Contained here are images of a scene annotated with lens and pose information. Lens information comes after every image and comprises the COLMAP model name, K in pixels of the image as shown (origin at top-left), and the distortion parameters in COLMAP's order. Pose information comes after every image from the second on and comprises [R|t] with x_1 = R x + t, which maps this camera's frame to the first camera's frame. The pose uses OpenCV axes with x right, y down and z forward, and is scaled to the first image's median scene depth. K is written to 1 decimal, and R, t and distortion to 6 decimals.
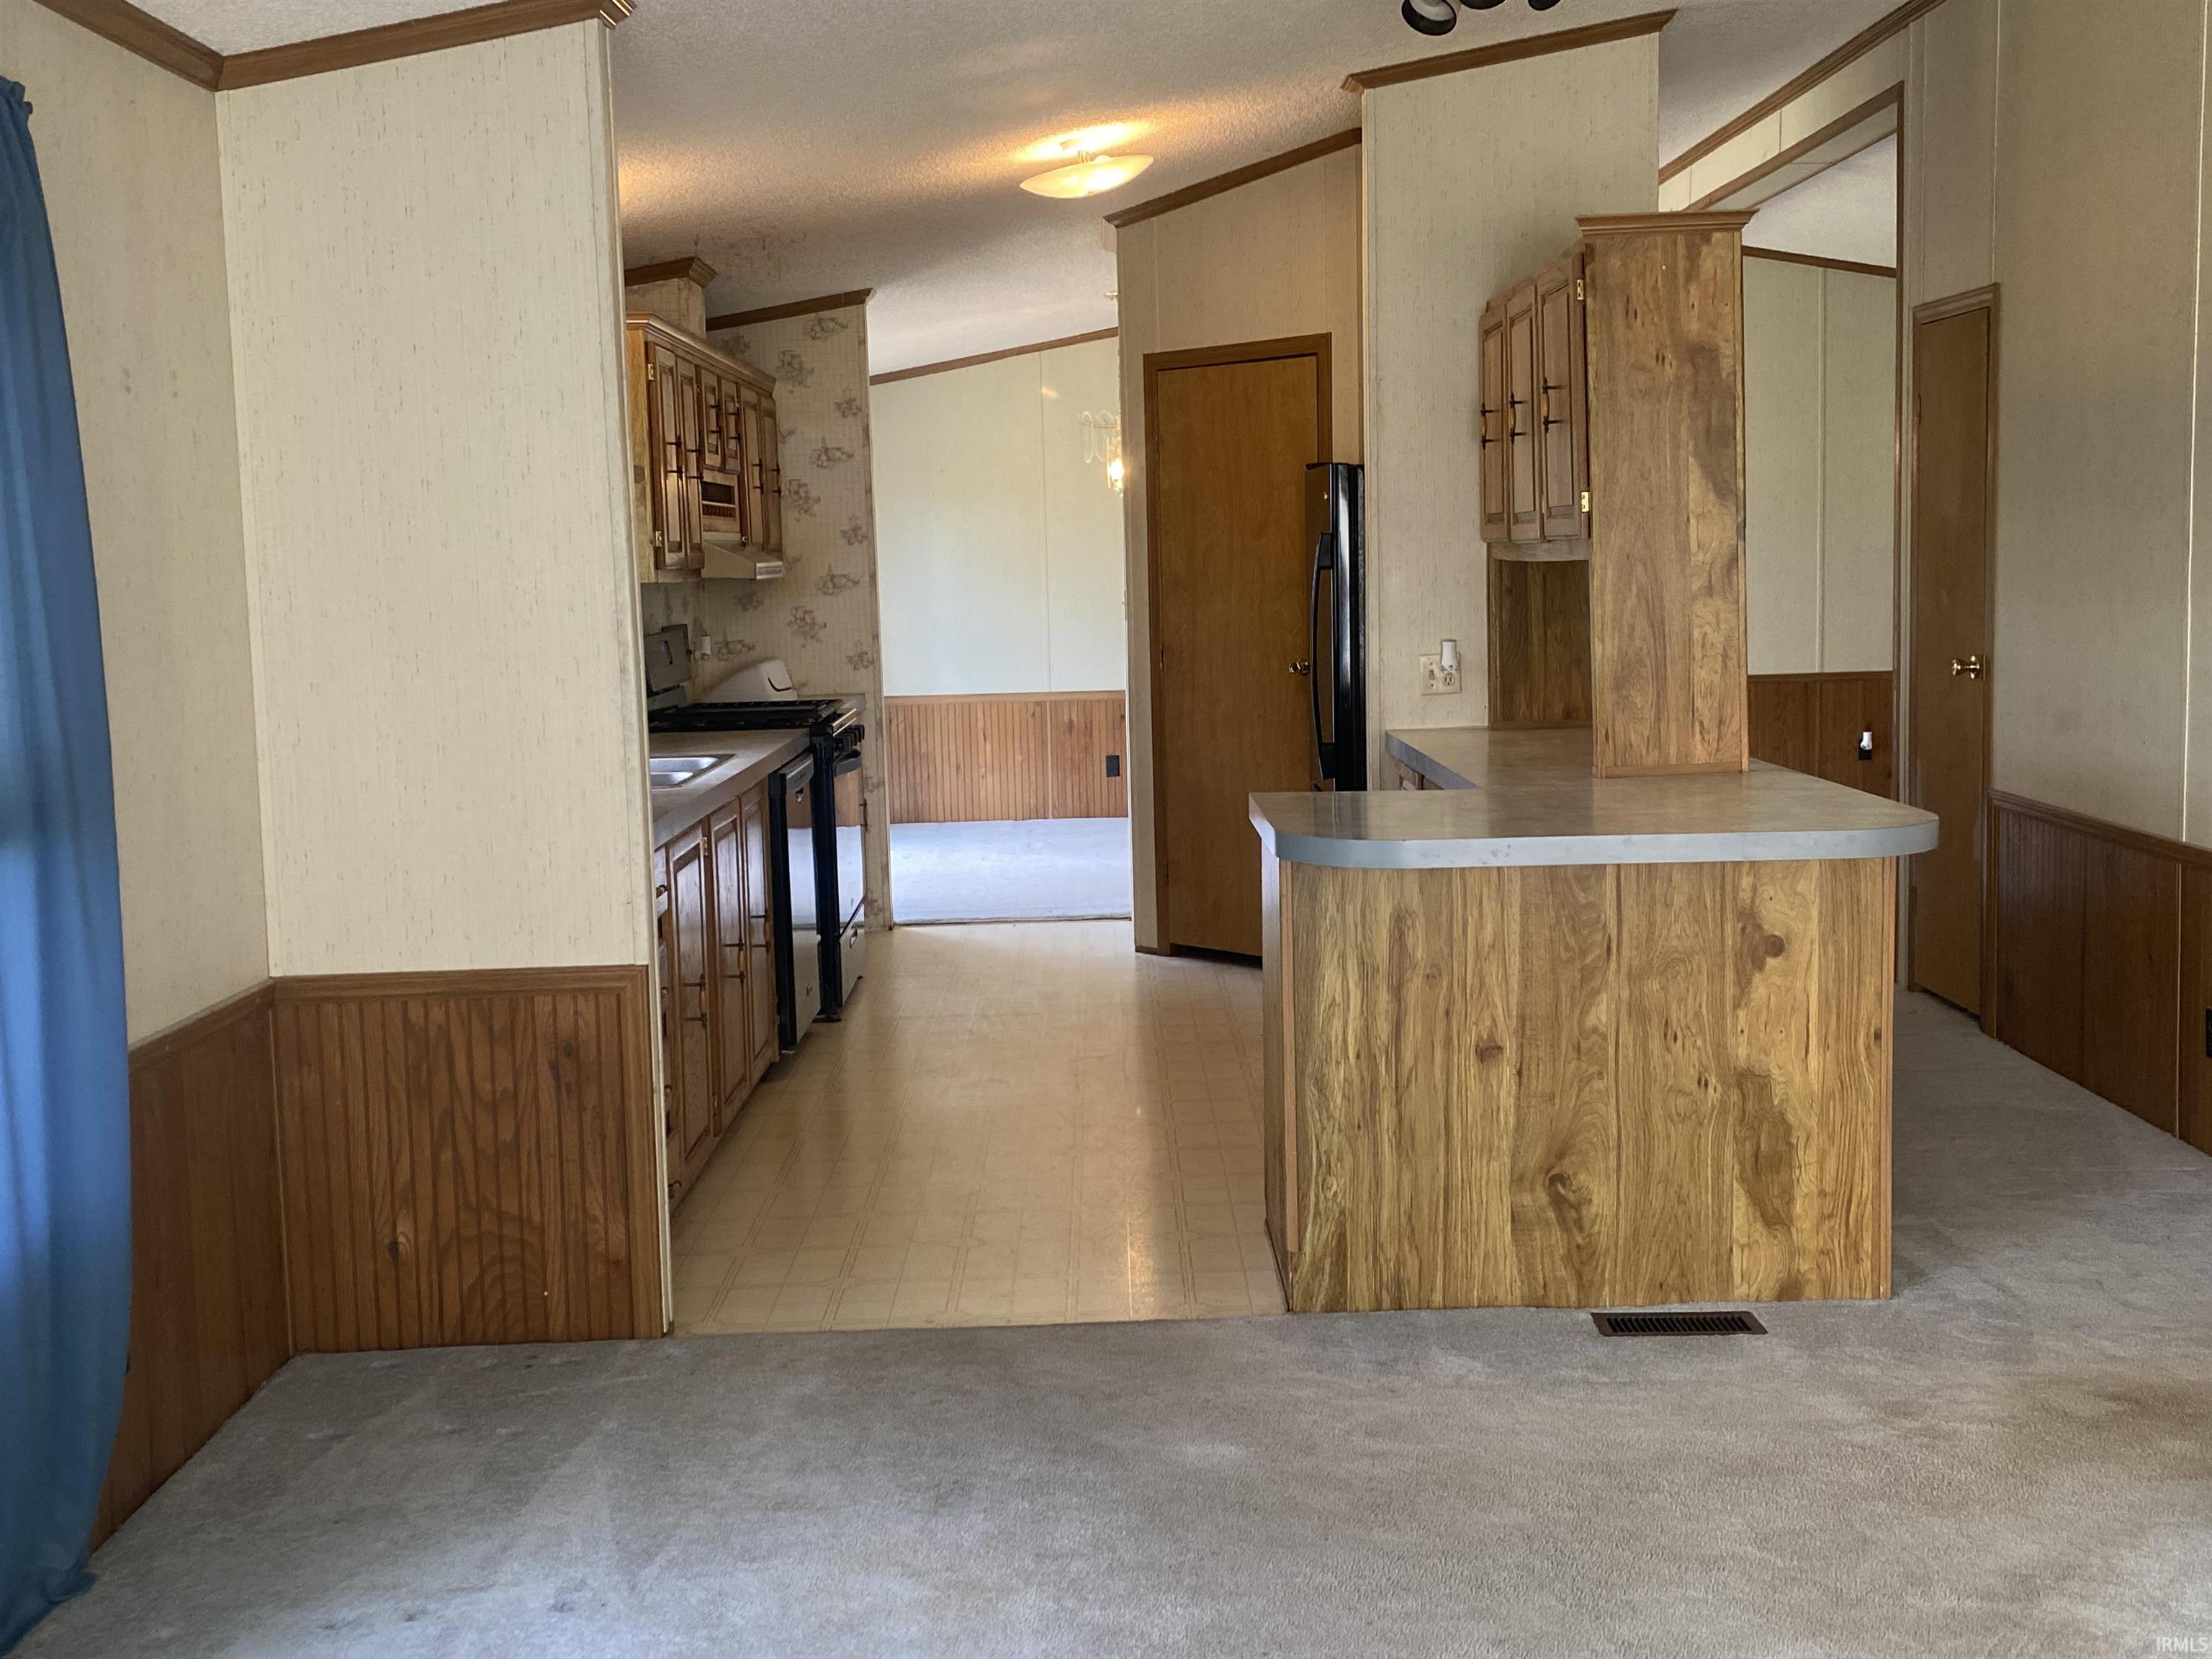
lens RADIAL K [[2210.3, 0, 1096.4], [0, 2210.3, 826.9], [0, 0, 1]] dist [0.035660, 0.000000]
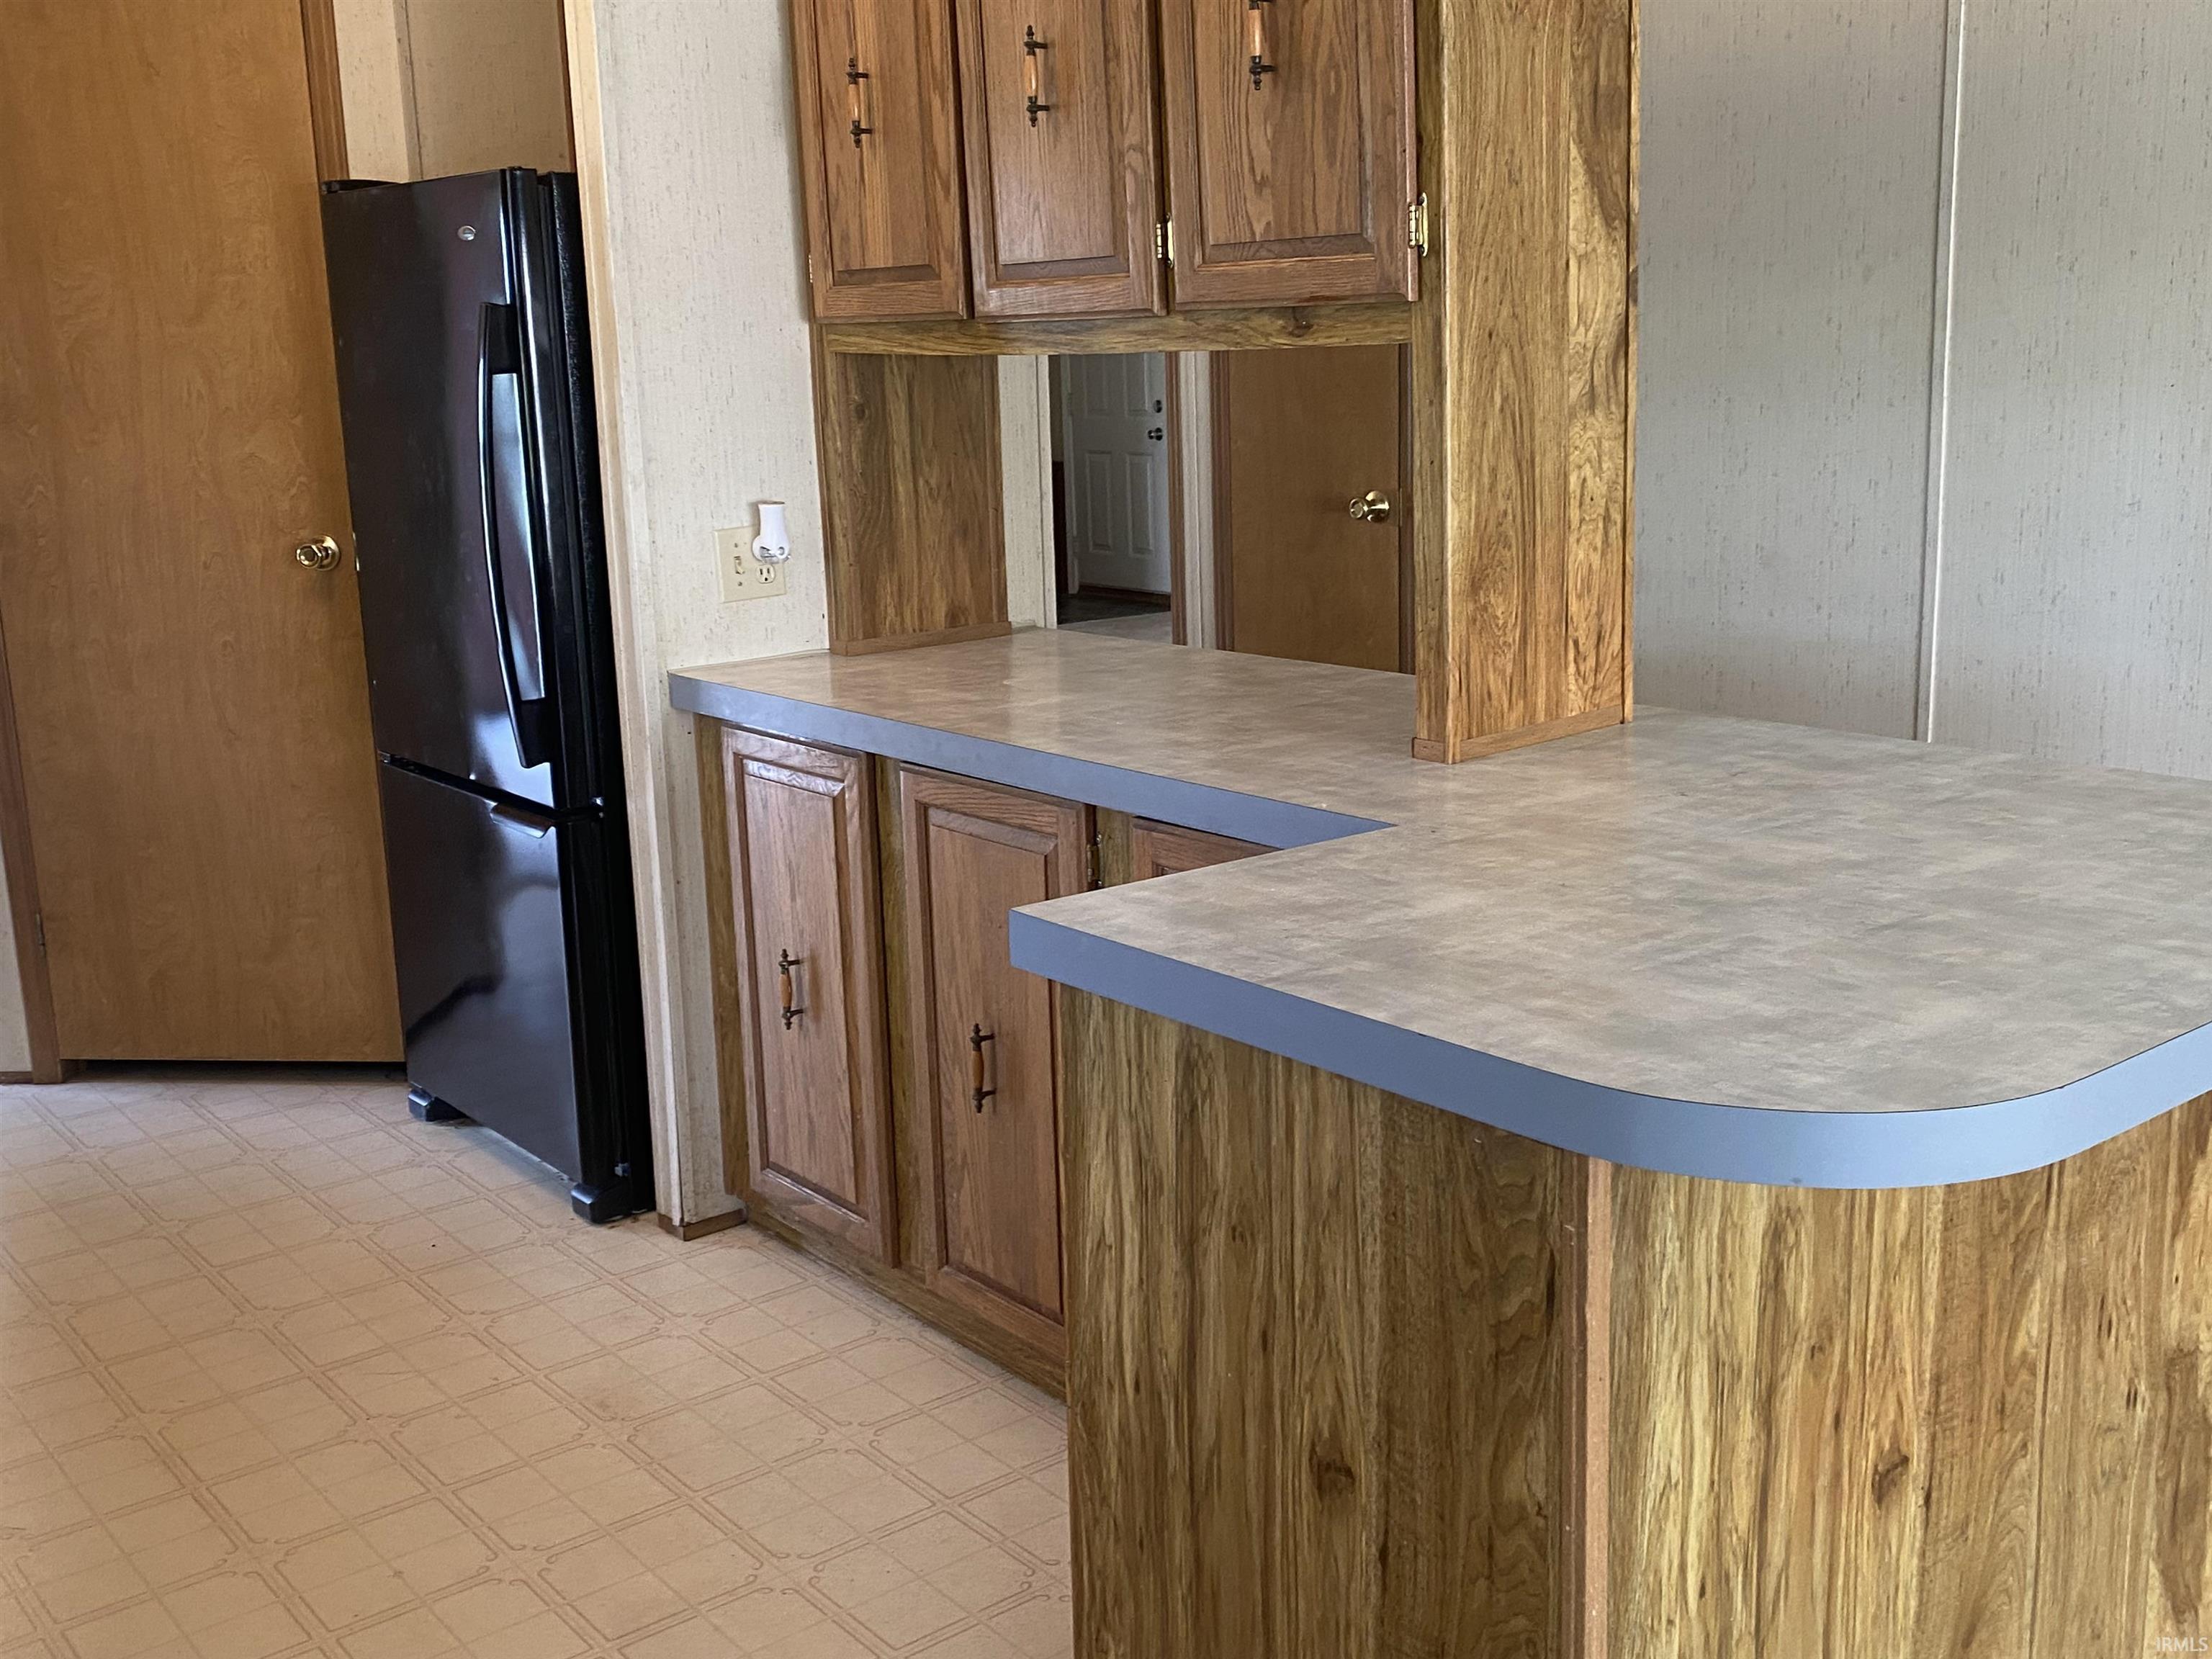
lens RADIAL K [[2210.3, 0, 1120.5], [0, 2210.3, 819.8], [0, 0, 1]] dist [0.035660, 0.000000]
pose [[0.774784, -0.134901, 0.617667, -0.162443], [0.087225, 0.990436, 0.106903, -0.072523], [-0.626181, -0.028950, 0.779140, 0.643874]]
